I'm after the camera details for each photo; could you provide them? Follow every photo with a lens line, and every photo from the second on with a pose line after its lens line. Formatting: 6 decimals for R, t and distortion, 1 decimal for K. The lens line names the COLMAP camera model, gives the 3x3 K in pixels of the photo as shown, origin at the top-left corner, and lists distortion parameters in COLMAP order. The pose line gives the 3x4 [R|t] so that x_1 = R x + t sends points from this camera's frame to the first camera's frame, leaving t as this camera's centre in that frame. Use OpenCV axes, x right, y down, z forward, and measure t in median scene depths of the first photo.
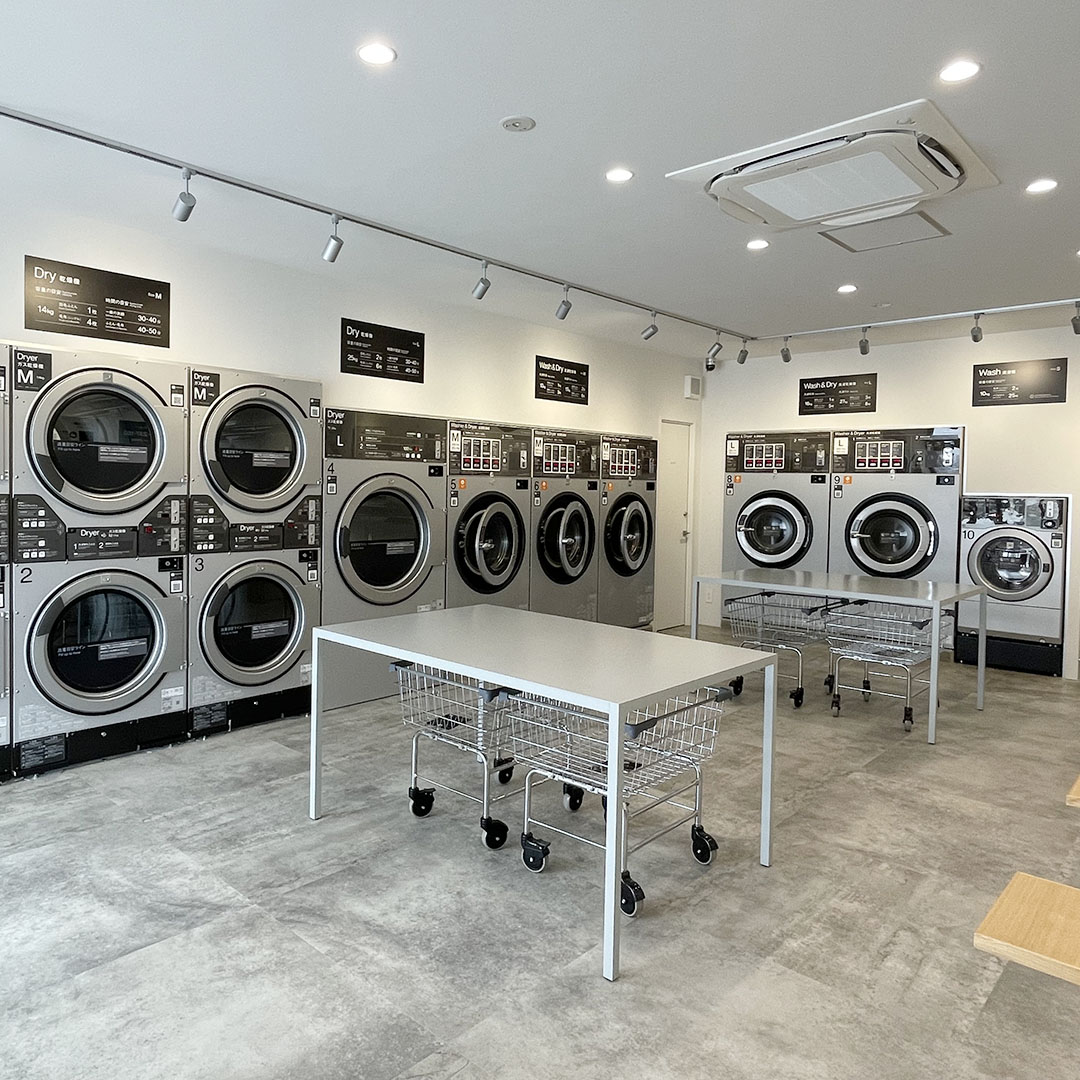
lens RADIAL K [[999.4, 0, 540.0], [0, 999.4, 540.0], [0, 0, 1]] dist [0.019952, 0.001600]
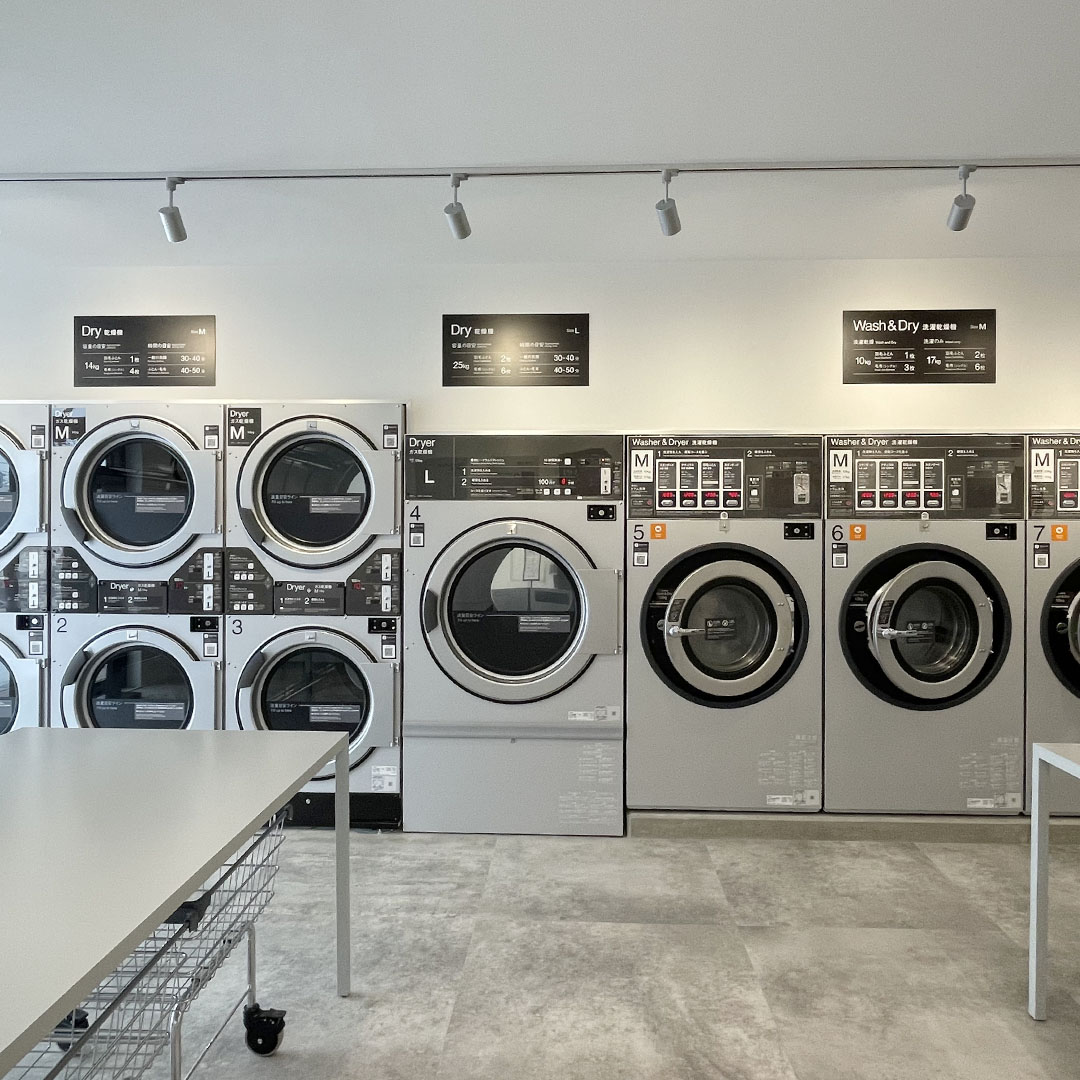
lens RADIAL K [[999.4, 0, 540.0], [0, 999.4, 540.0], [0, 0, 1]] dist [0.019952, 0.001600]
pose [[0.545780, -0.006903, -0.837900, 0.486945], [-0.040707, 0.998567, -0.034741, -0.028785], [0.836939, 0.053069, 0.544717, 0.671930]]
